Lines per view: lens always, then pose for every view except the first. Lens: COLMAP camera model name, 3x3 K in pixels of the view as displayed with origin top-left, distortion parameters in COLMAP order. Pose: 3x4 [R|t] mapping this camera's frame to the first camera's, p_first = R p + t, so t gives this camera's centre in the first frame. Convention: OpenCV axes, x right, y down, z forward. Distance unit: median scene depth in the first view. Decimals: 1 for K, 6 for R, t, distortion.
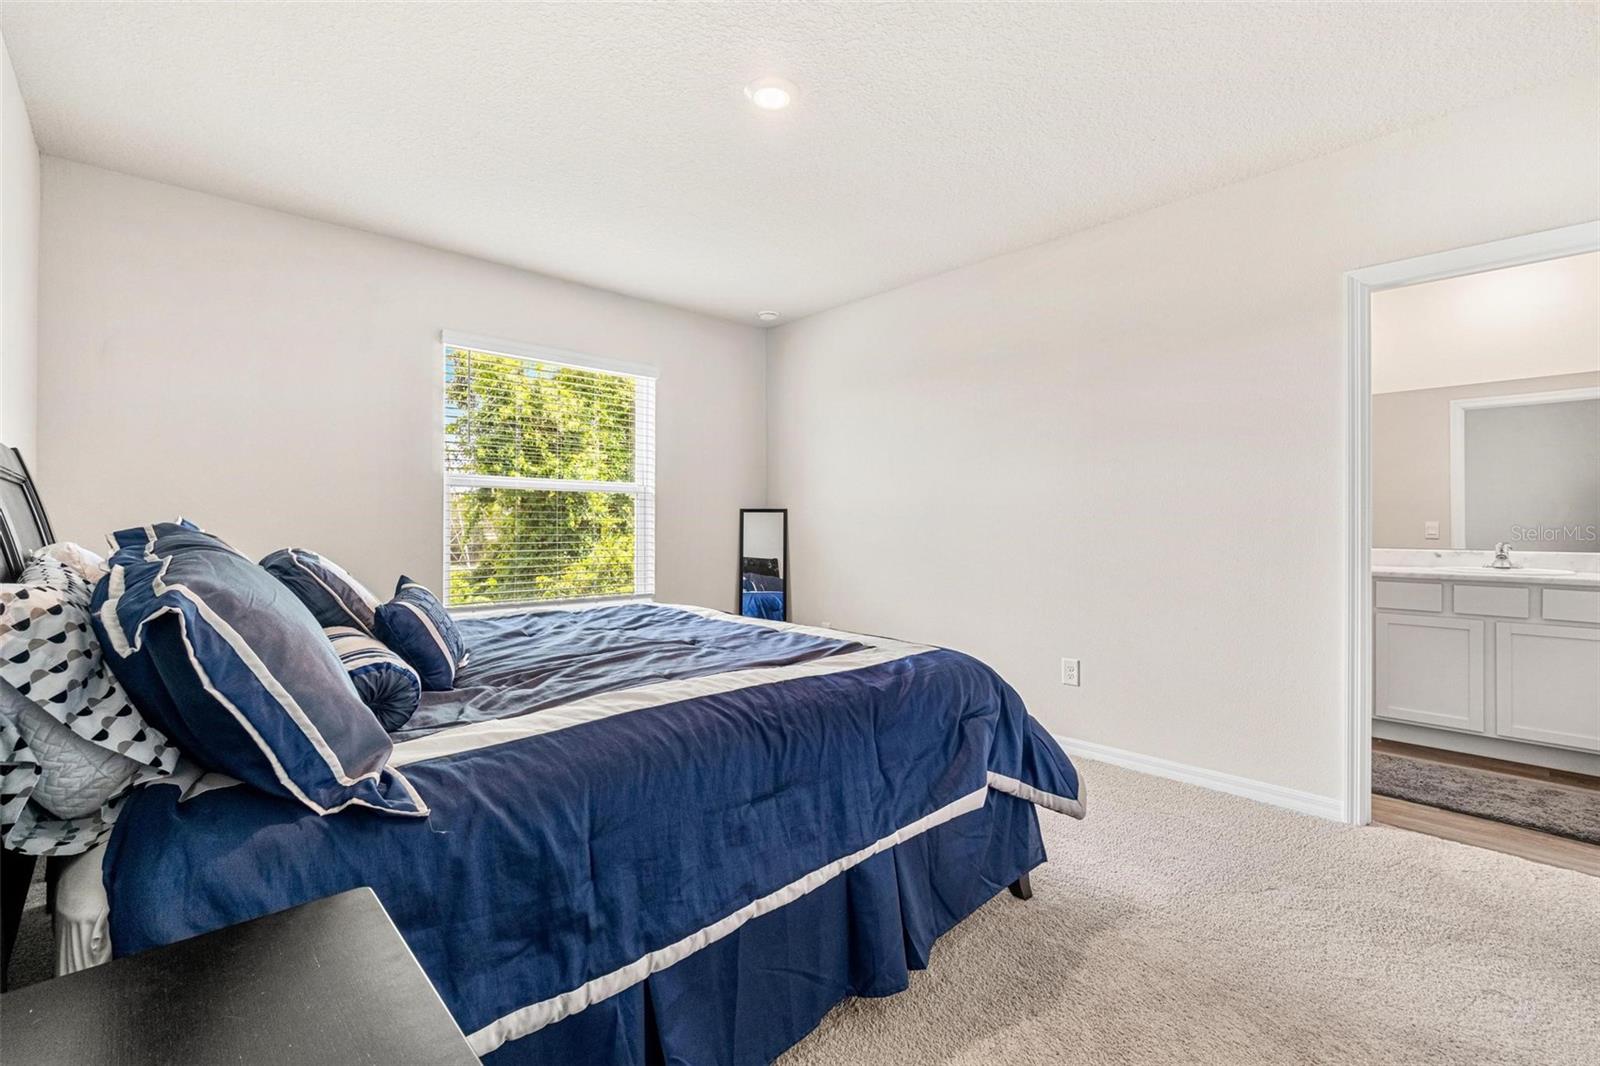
lens RADIAL K [[692.3, 0, 799.8], [0, 692.3, 523.4], [0, 0, 1]] dist [-0.006713, 0.001577]
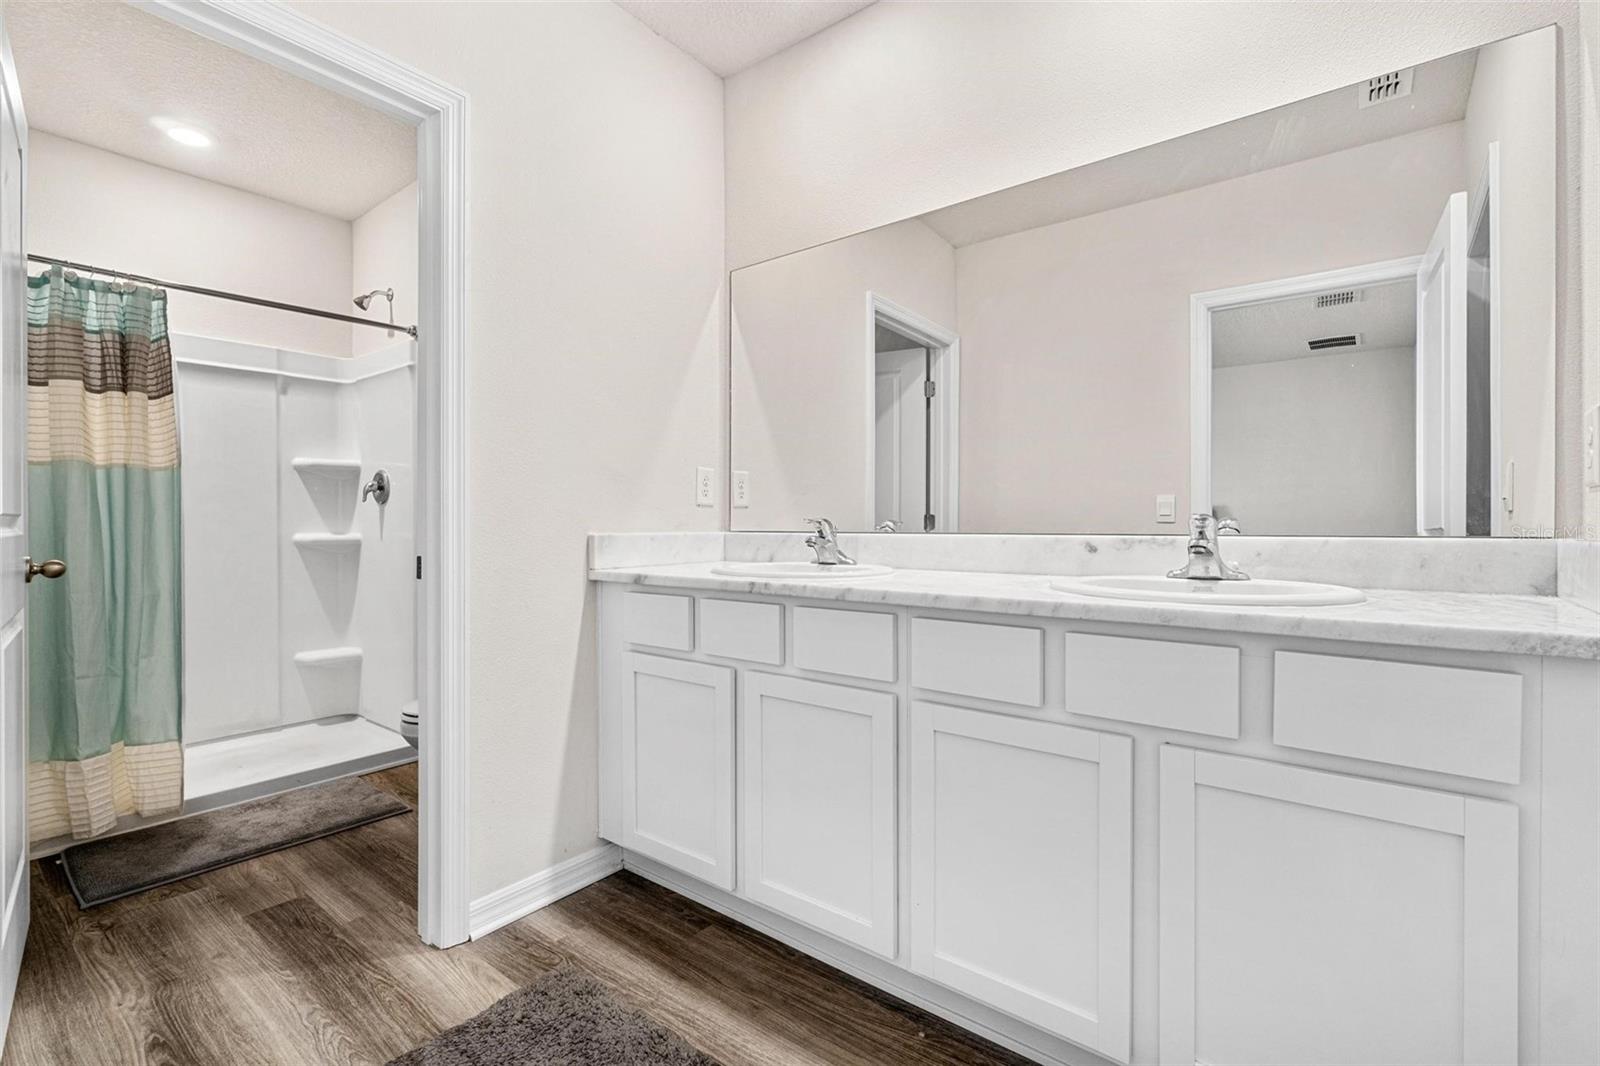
lens RADIAL K [[692.3, 0, 800.7], [0, 692.3, 527.2], [0, 0, 1]] dist [-0.006713, 0.001577]
pose [[0.987819, 0.000471, 0.155609, 0.738076], [-0.001571, 0.999975, 0.006948, 0.033008], [-0.155602, -0.007108, 0.987794, 0.653386]]
